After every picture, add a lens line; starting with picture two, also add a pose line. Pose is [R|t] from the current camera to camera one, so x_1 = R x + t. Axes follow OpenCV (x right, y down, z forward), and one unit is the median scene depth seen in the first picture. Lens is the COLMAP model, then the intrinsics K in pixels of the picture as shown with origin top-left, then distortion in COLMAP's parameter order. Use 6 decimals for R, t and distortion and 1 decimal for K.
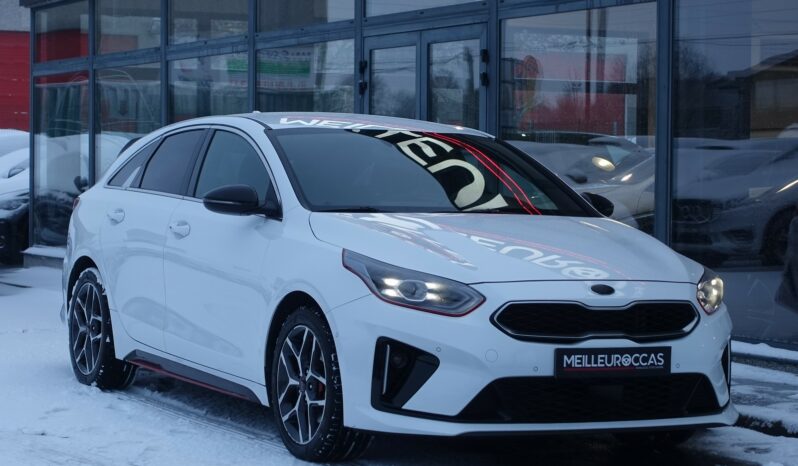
lens RADIAL K [[1860.8, 0, 399.0], [0, 1860.8, 233.0], [0, 0, 1]] dist [-0.070847, -0.078082]
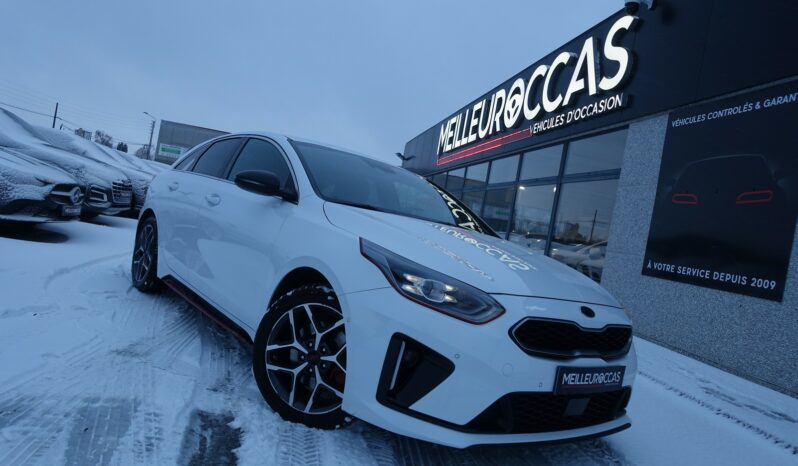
lens RADIAL K [[528.3, 0, 398.1], [0, 528.3, 244.0], [0, 0, 1]] dist [0.000066, -0.000570]
pose [[0.964268, 0.162176, 0.209491, -0.075677], [-0.166474, 0.986042, 0.002924, 0.008076], [-0.206093, -0.037695, 0.977806, 0.717768]]
